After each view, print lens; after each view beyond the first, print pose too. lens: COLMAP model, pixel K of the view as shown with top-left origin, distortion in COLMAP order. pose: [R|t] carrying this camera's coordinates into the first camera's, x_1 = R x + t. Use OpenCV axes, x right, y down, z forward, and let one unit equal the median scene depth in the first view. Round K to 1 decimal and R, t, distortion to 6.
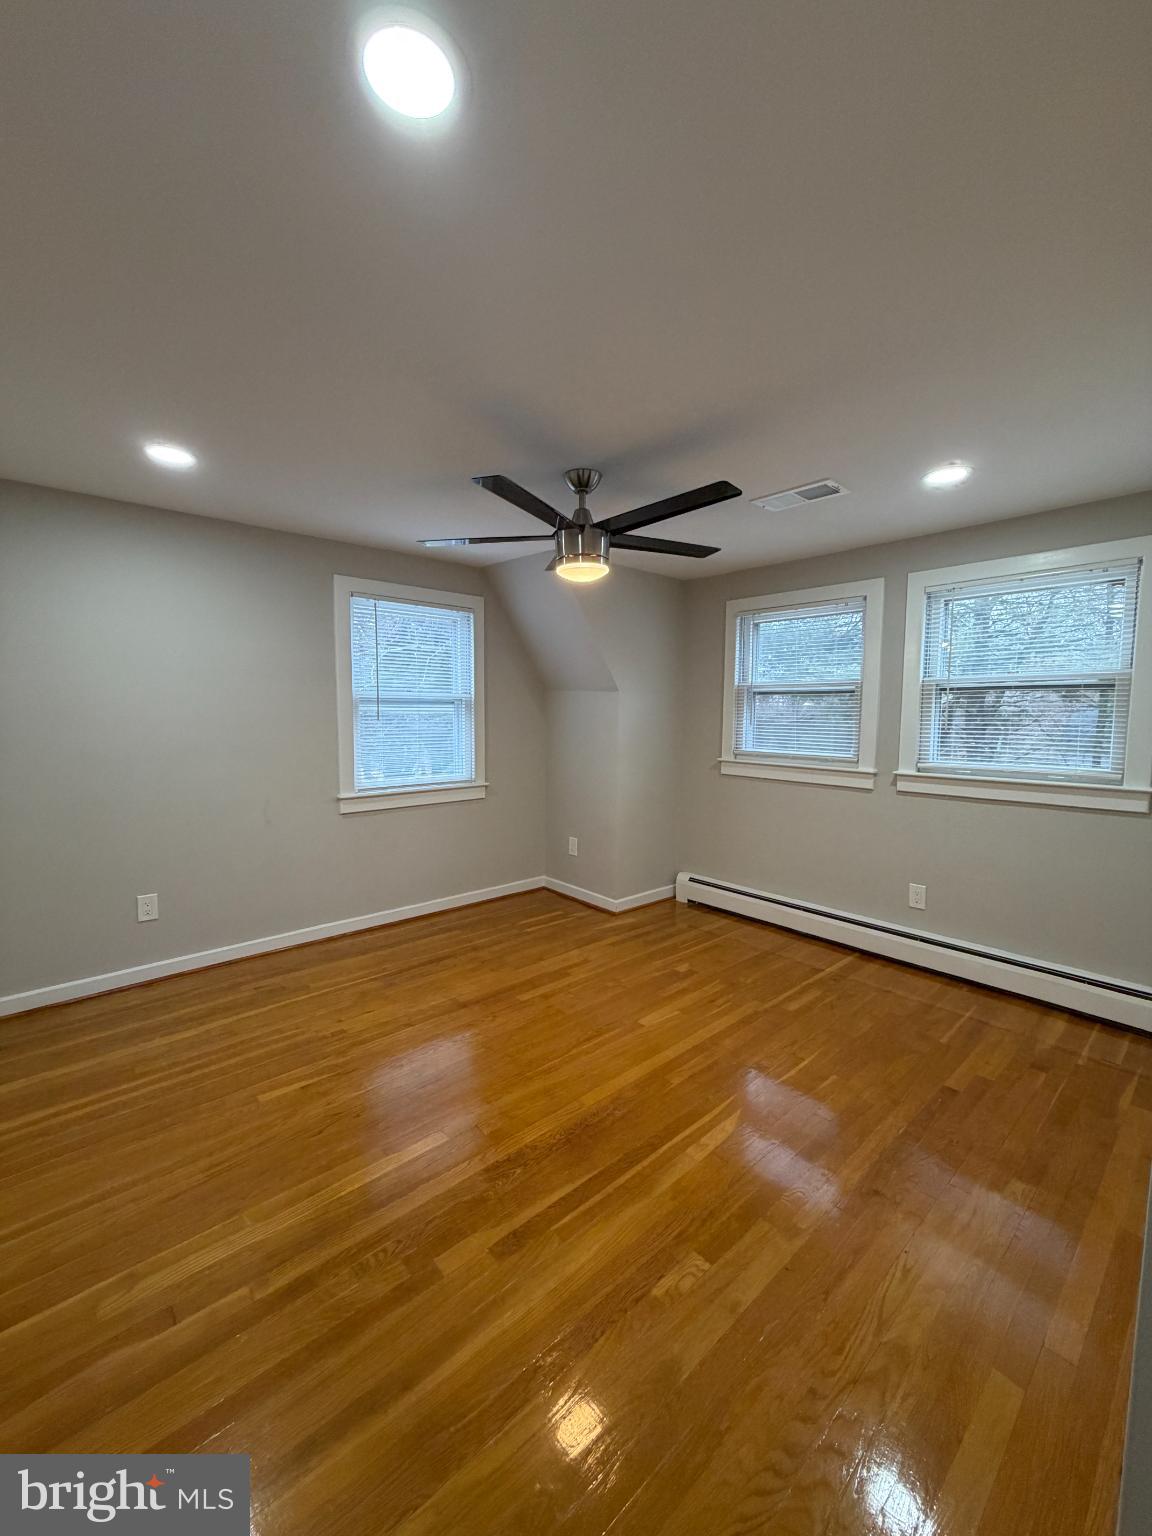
lens RADIAL K [[611.3, 0, 569.3], [0, 611.3, 765.9], [0, 0, 1]] dist [0.000564, 0.000087]
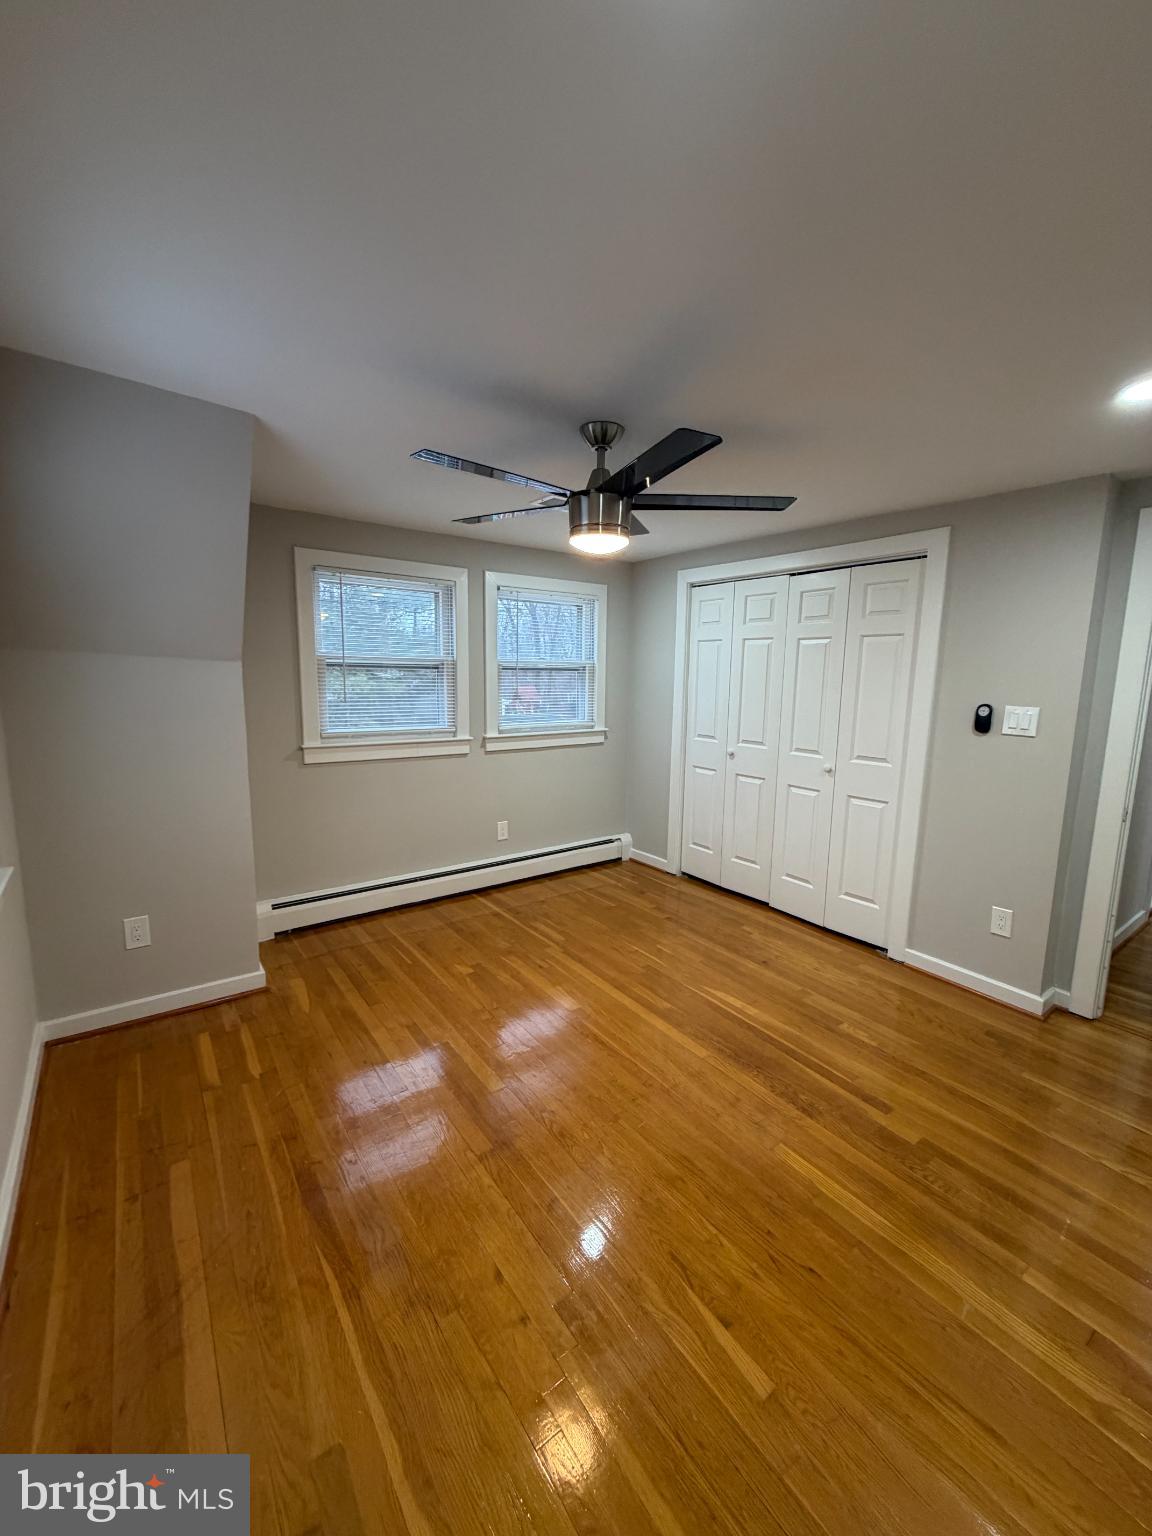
lens RADIAL K [[611.3, 0, 578.0], [0, 611.3, 764.0], [0, 0, 1]] dist [0.000564, 0.000087]
pose [[0.085766, -0.151221, 0.984772, -0.661742], [0.072800, 0.986723, 0.145180, -0.099688], [-0.993652, 0.059240, 0.095636, 0.711953]]
